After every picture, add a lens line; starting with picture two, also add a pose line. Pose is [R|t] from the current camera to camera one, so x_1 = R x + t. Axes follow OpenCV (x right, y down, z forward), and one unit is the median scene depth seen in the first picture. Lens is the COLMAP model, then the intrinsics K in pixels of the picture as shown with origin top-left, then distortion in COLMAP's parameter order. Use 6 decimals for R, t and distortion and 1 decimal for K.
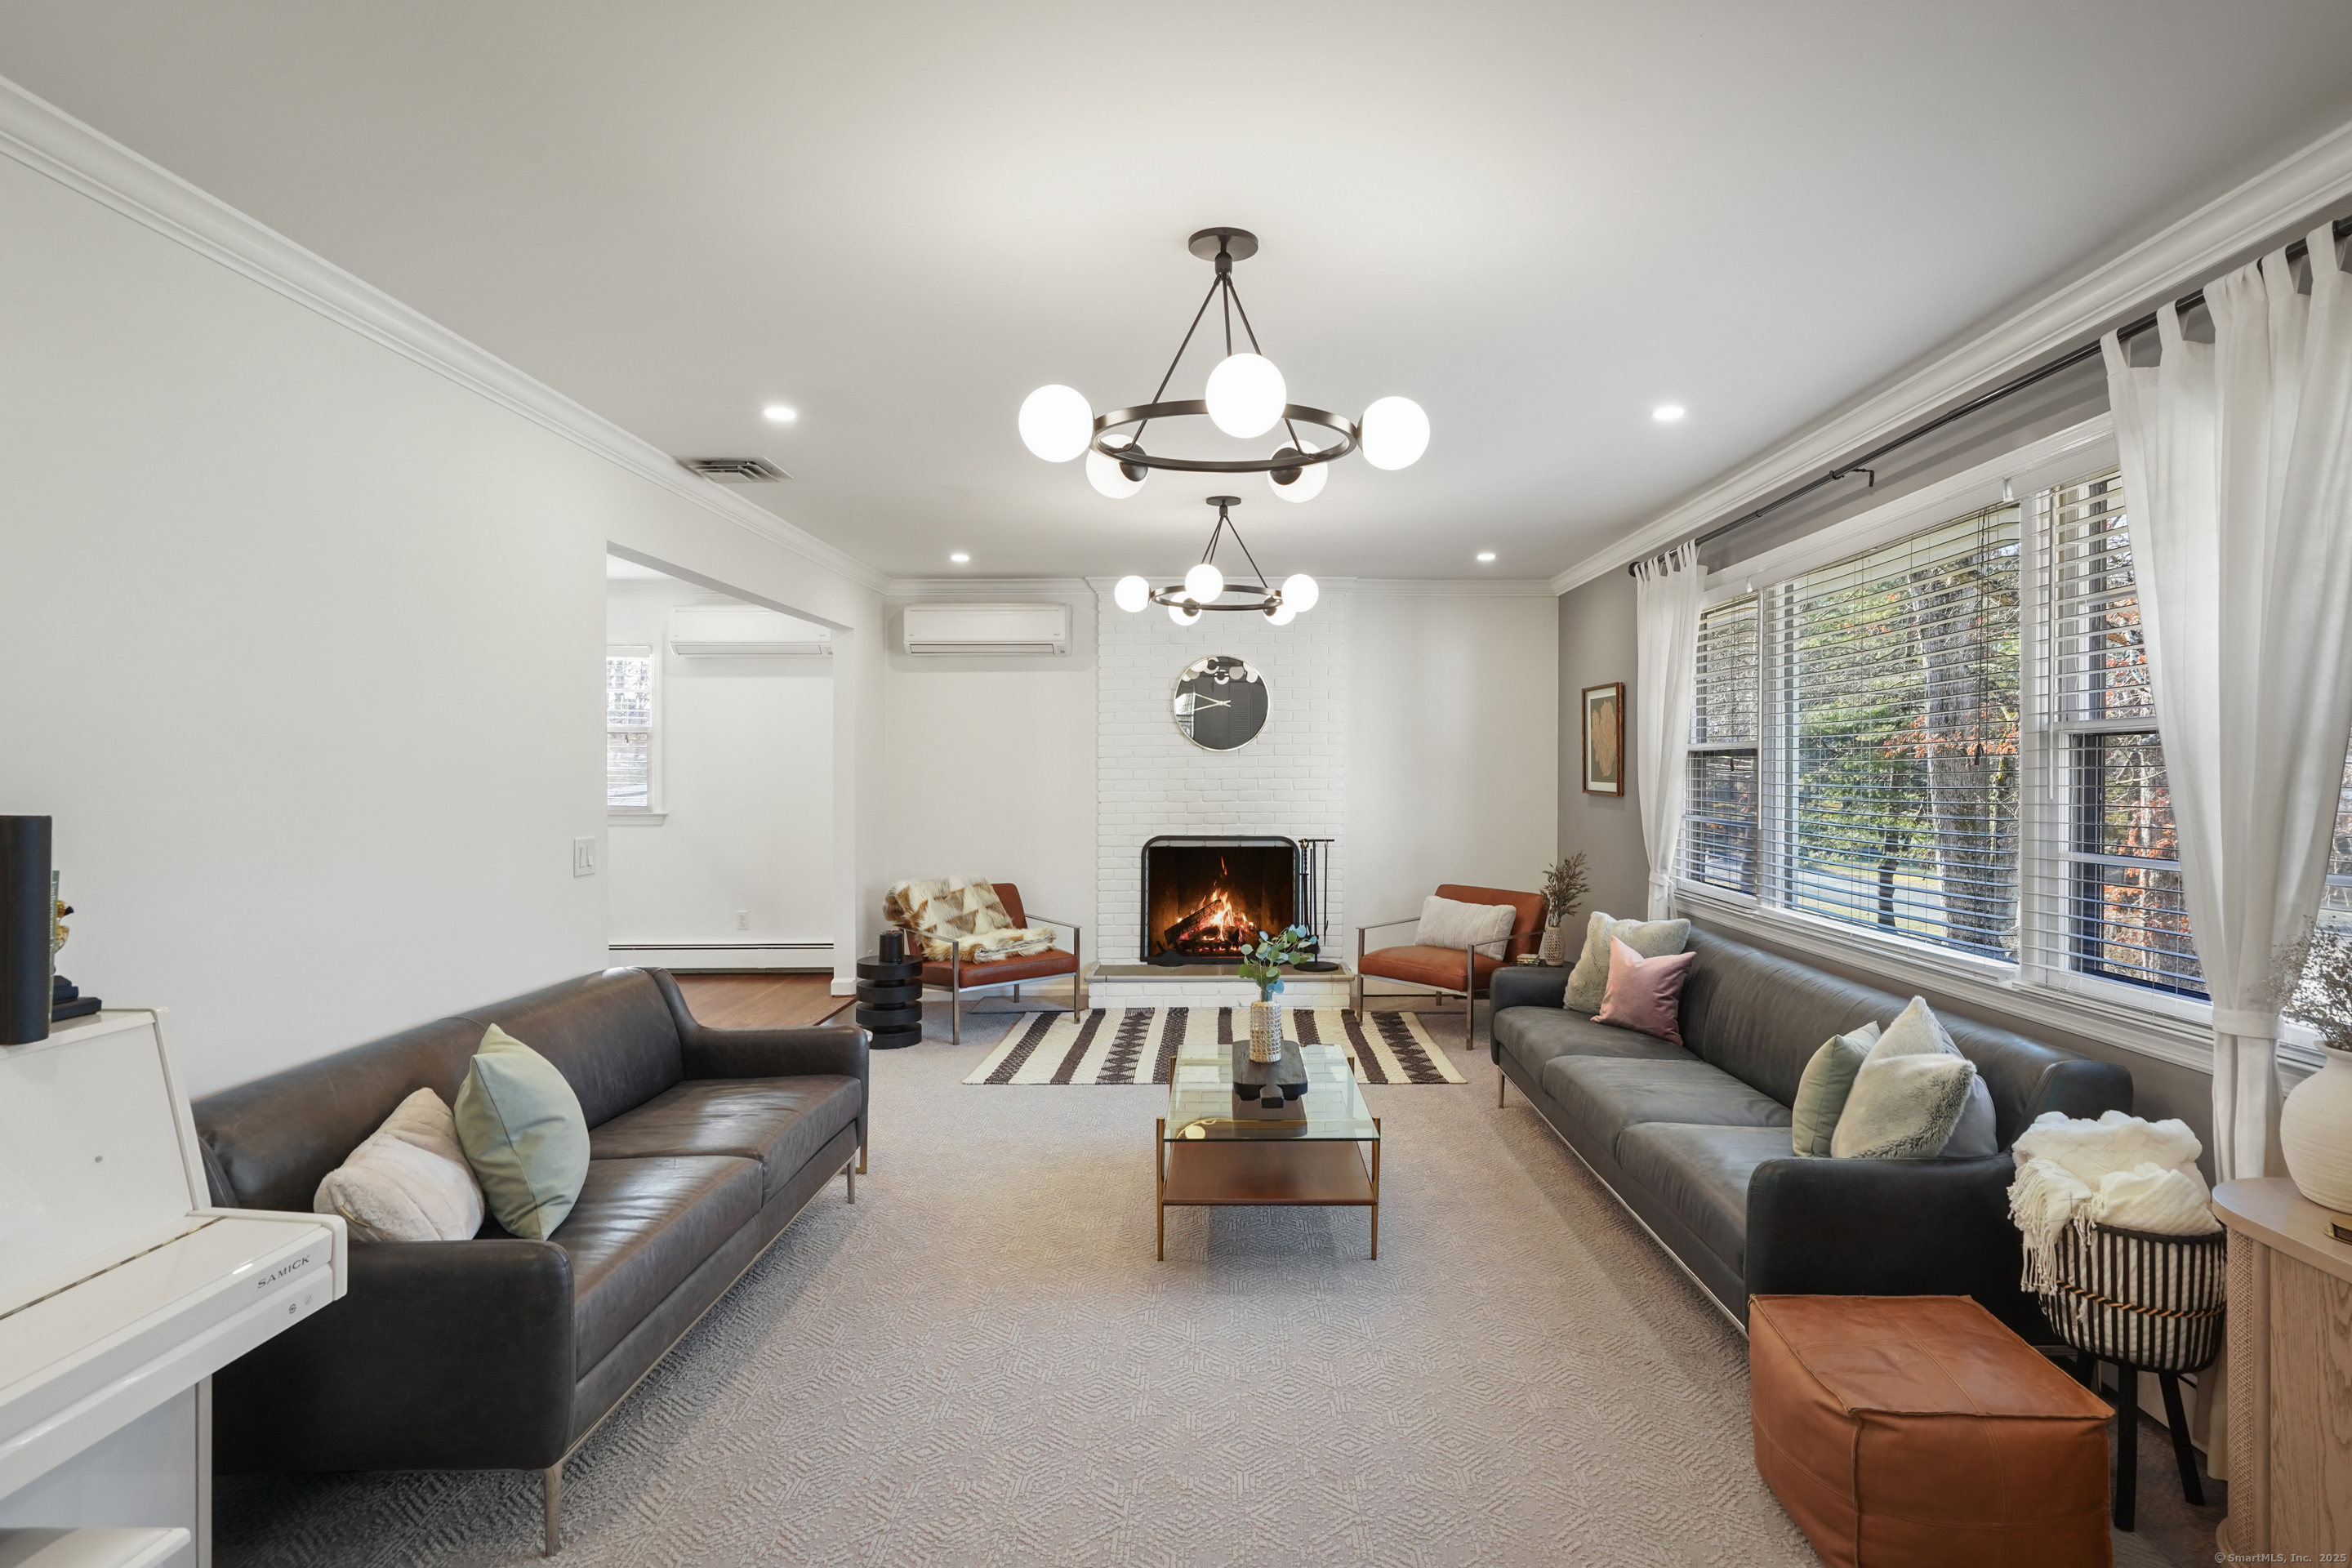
lens RADIAL K [[1207.3, 0, 1229.4], [0, 1207.3, 796.3], [0, 0, 1]] dist [0.006766, 0.001012]
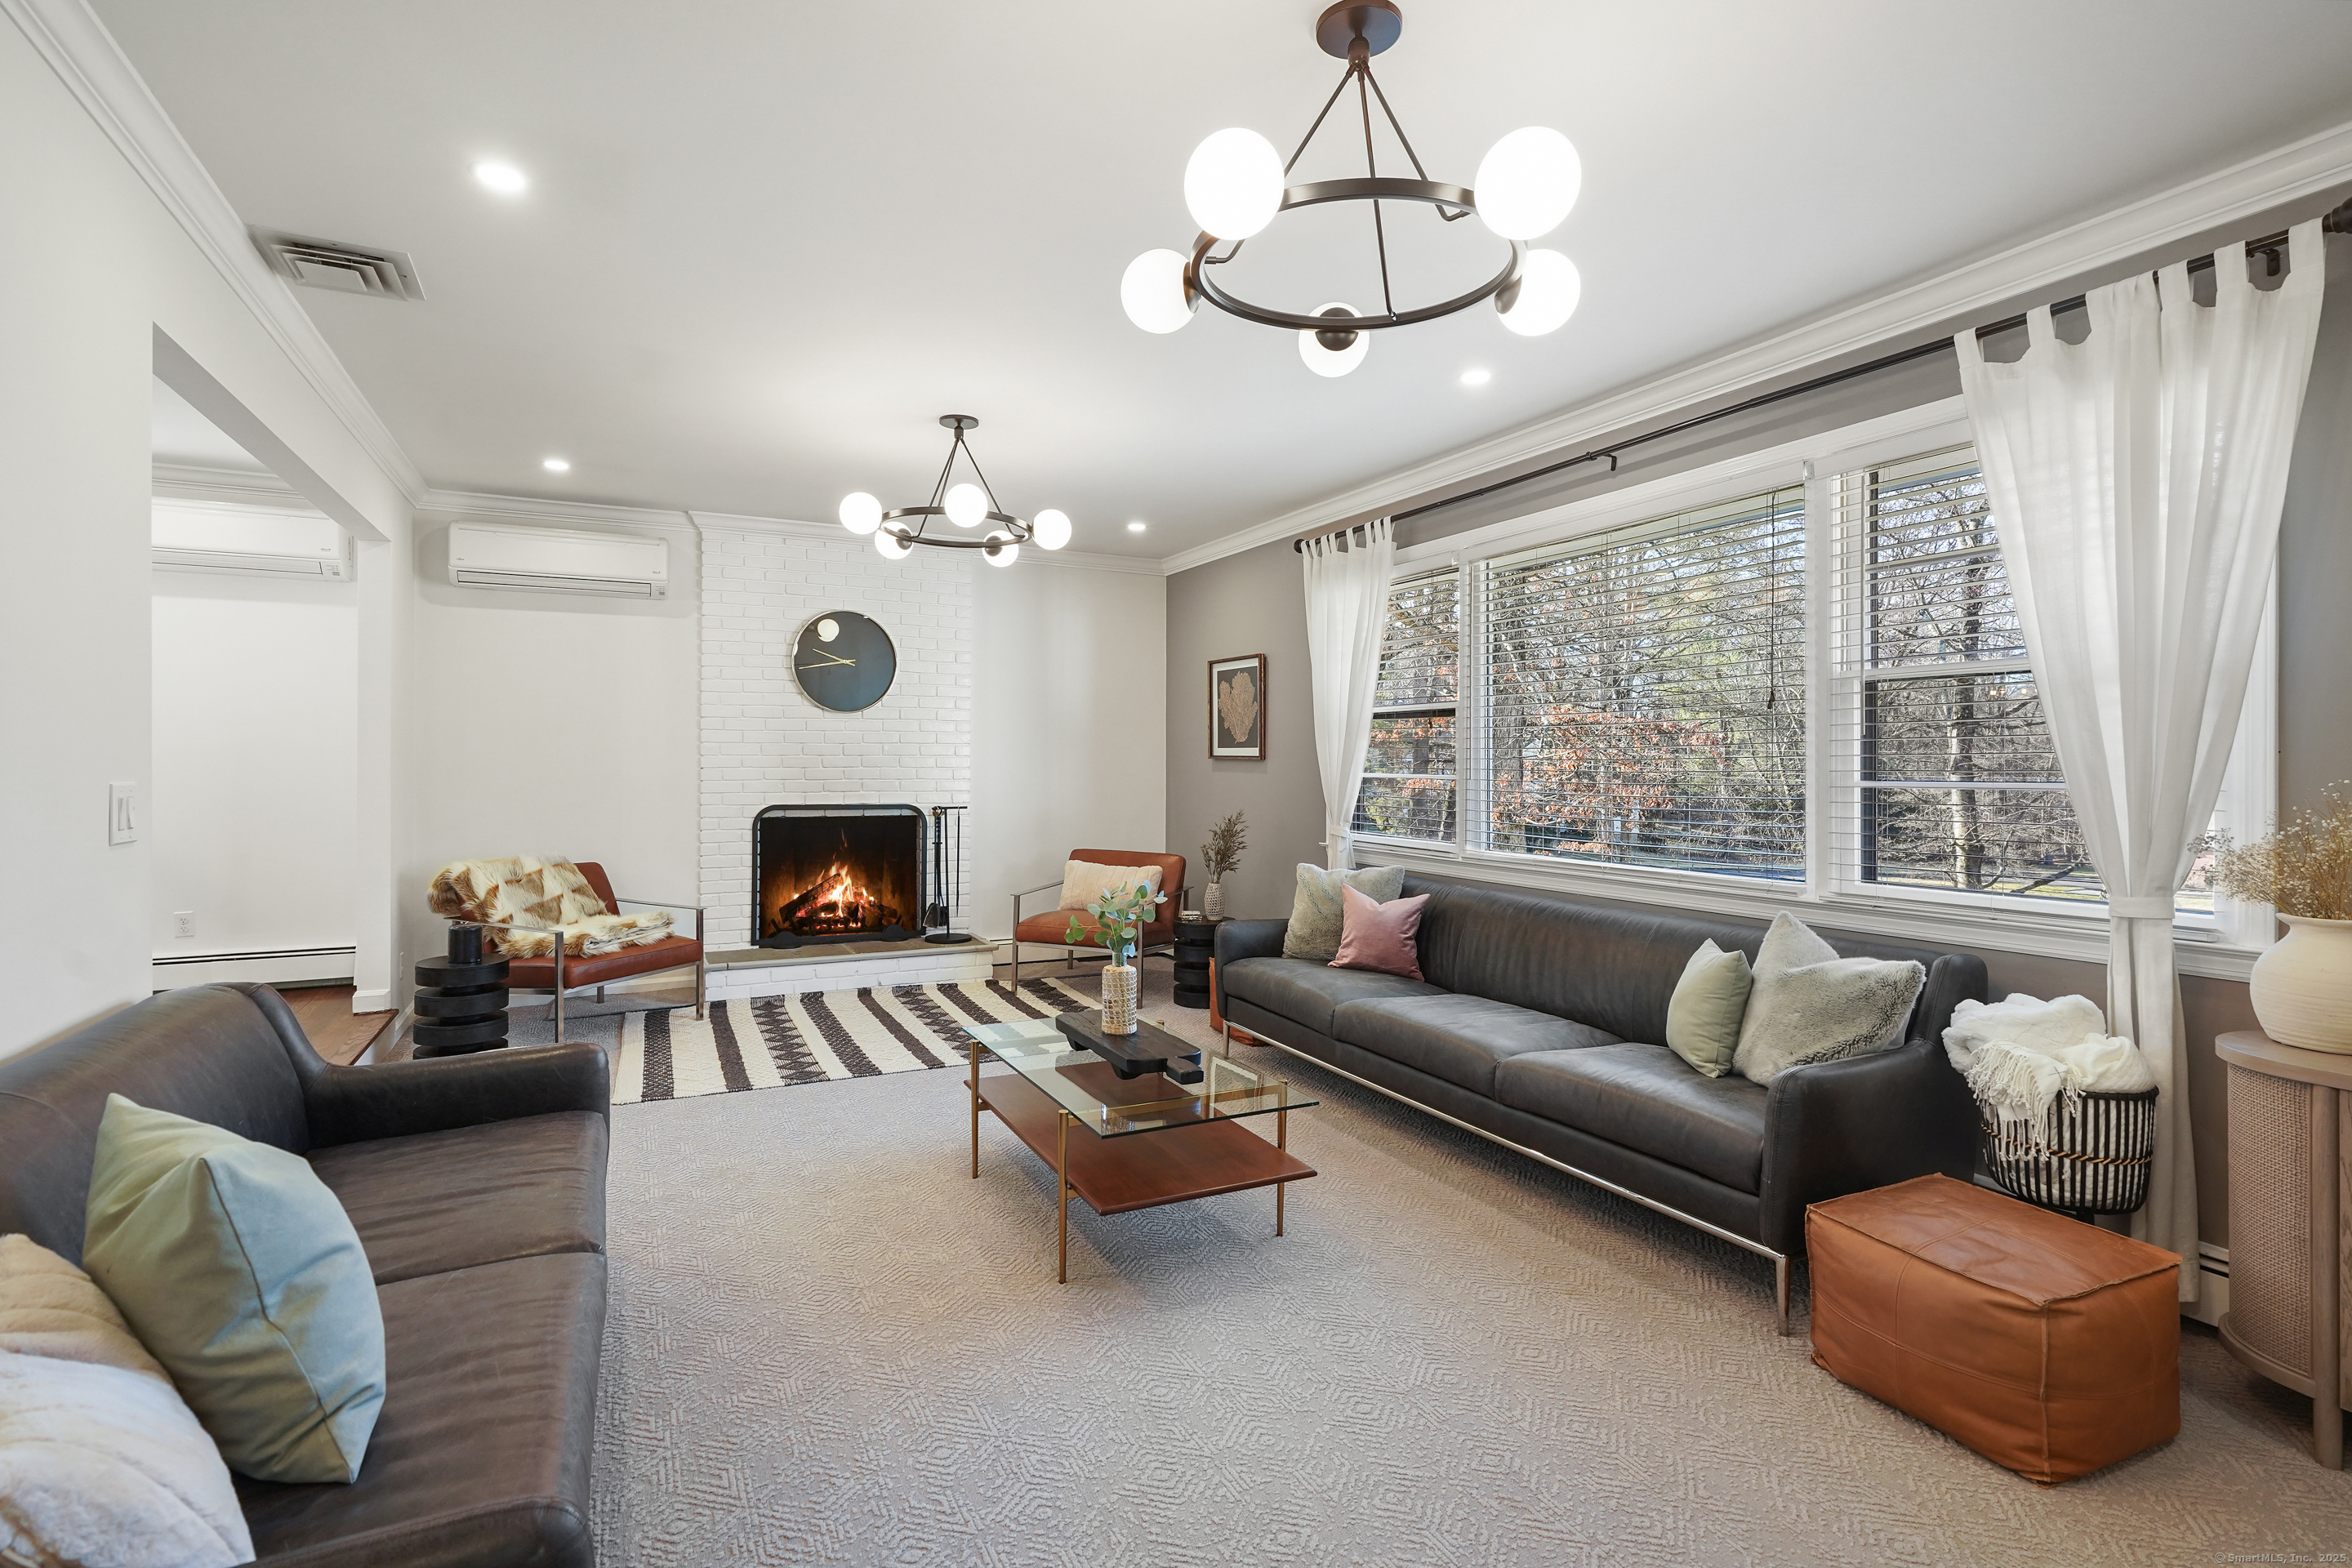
lens RADIAL K [[1093.6, 0, 1154.3], [0, 1093.6, 777.5], [0, 0, 1]] dist [-0.004770, 0.000428]
pose [[0.903697, 0.000280, 0.428171, -0.198332], [0.003433, 0.999963, -0.007900, 0.025347], [-0.428158, 0.008610, 0.903663, 0.177005]]
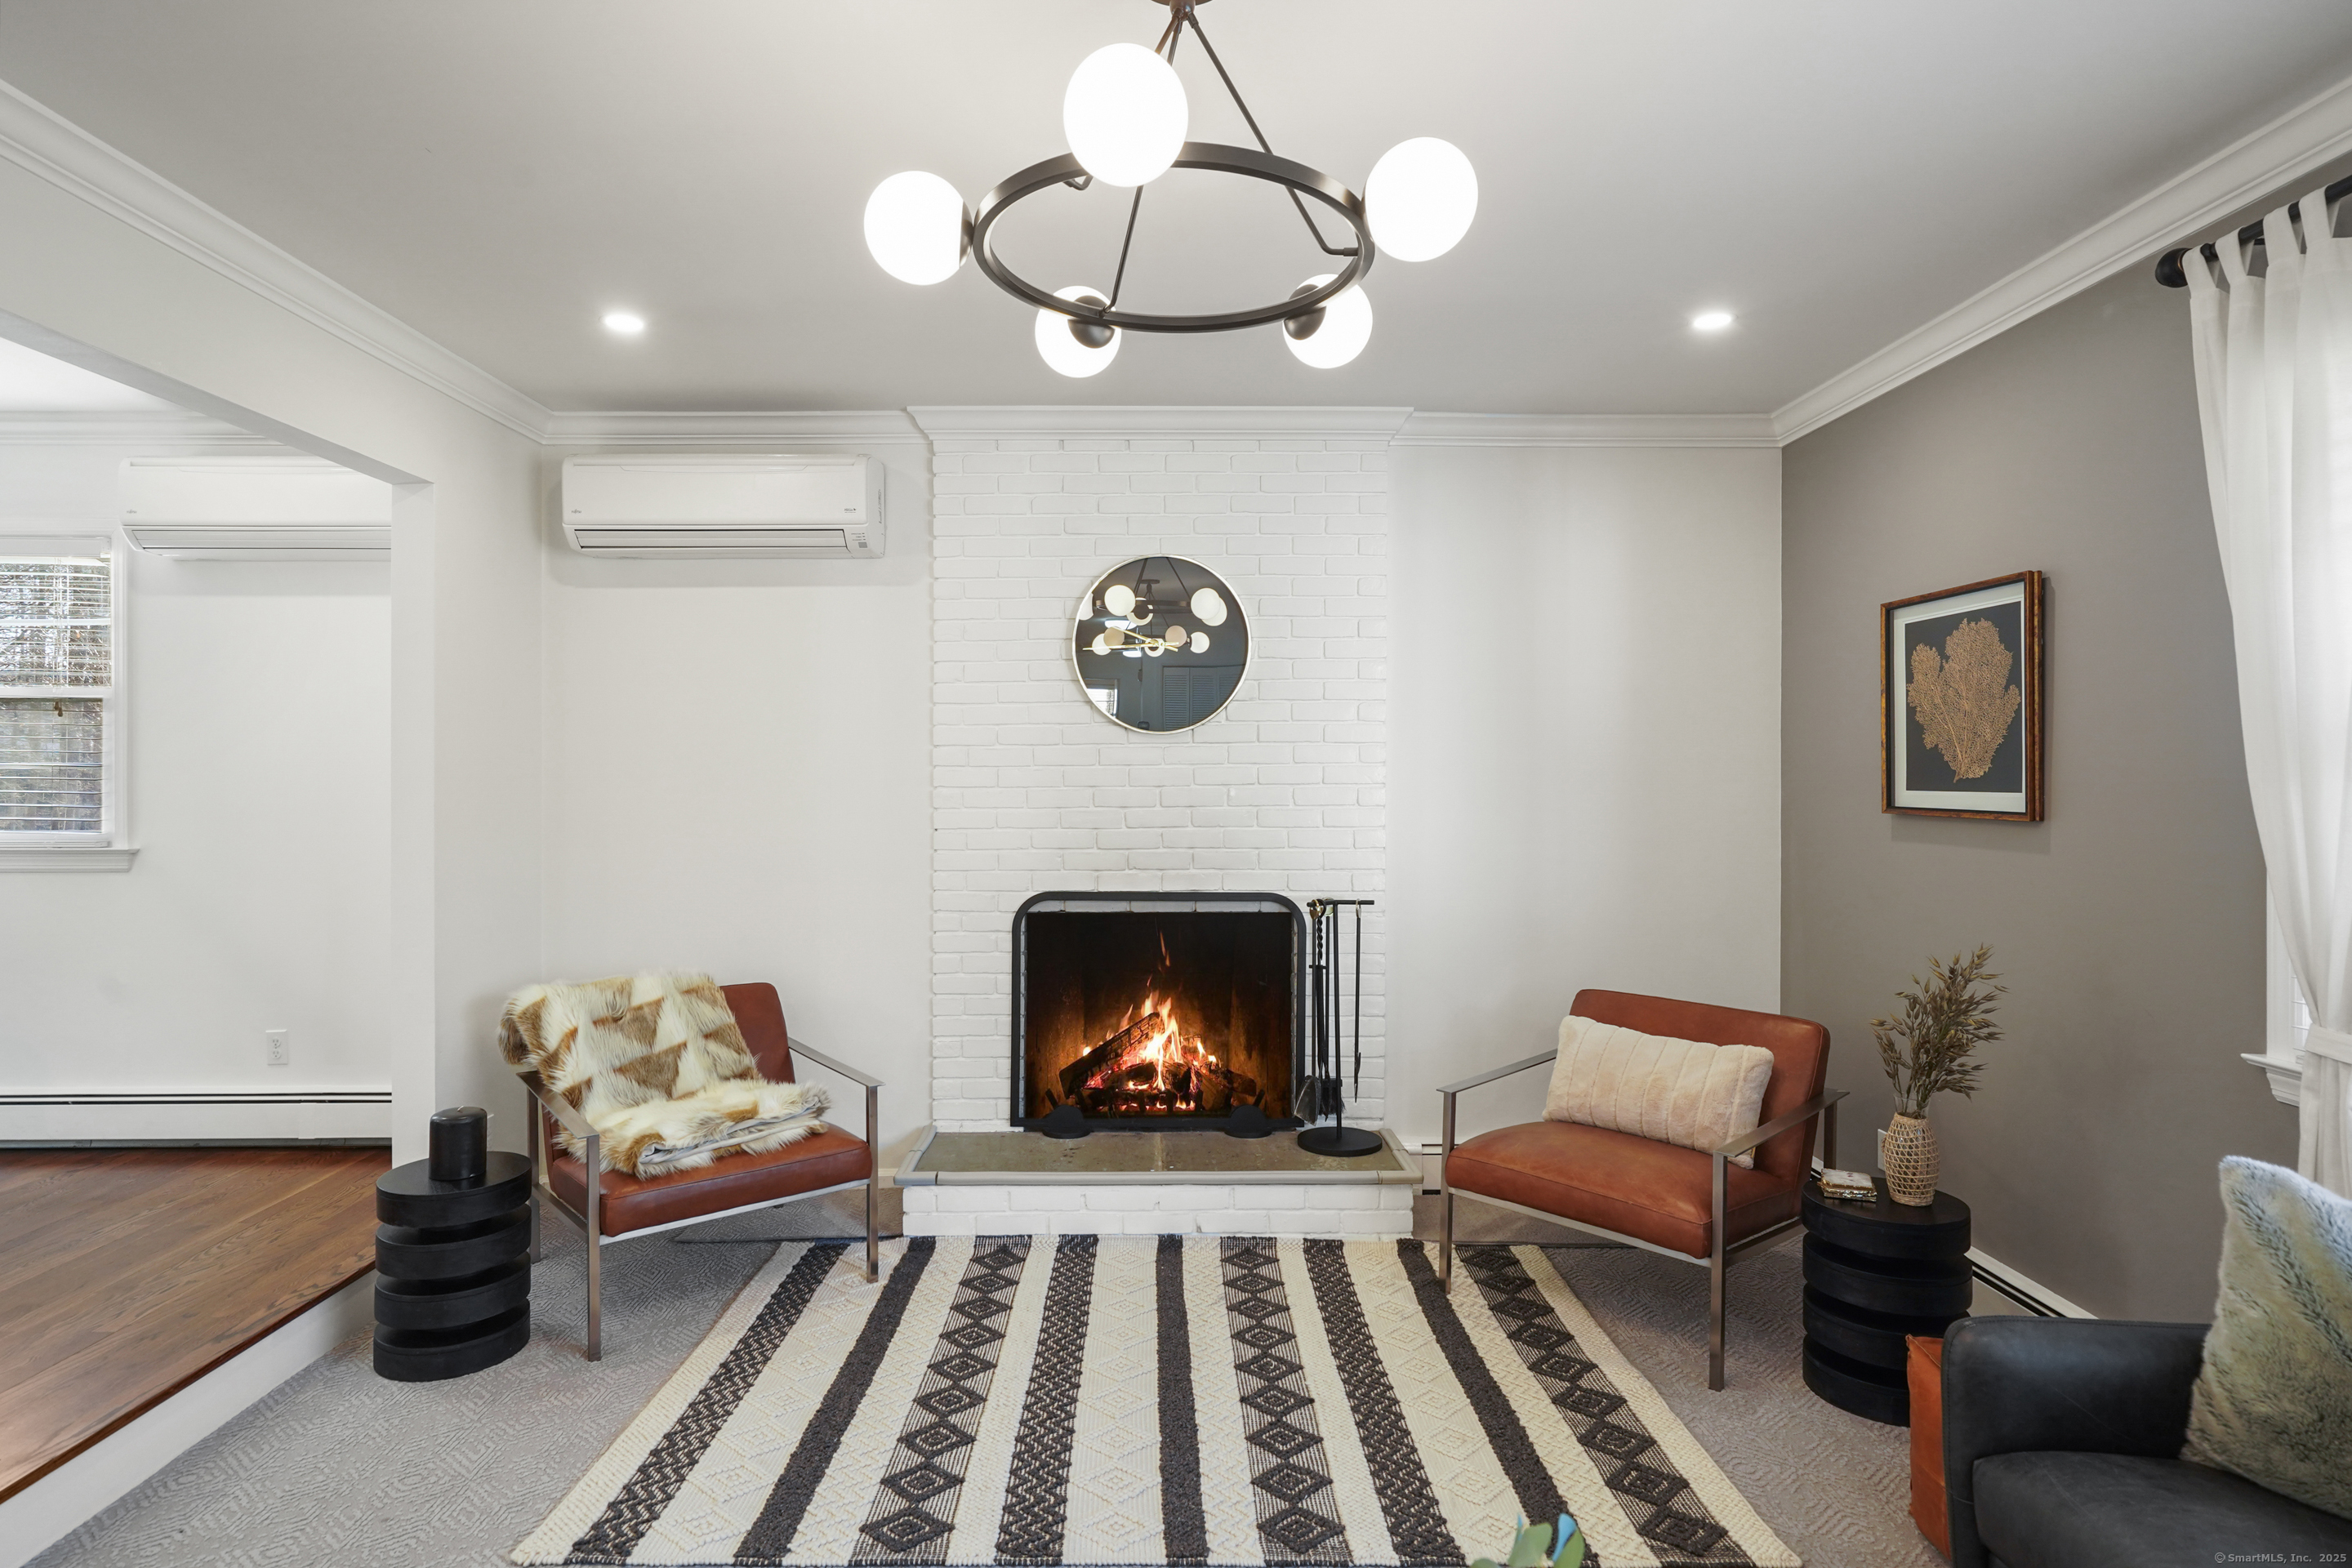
lens RADIAL K [[1272.8, 0, 1156.3], [0, 1272.8, 810.8], [0, 0, 1]] dist [-0.001607, 0.000408]
pose [[0.999999, -0.000618, -0.001149, -0.010811], [0.000618, 1.000000, -0.000044, -0.004515], [0.001149, 0.000043, 0.999999, 0.566699]]
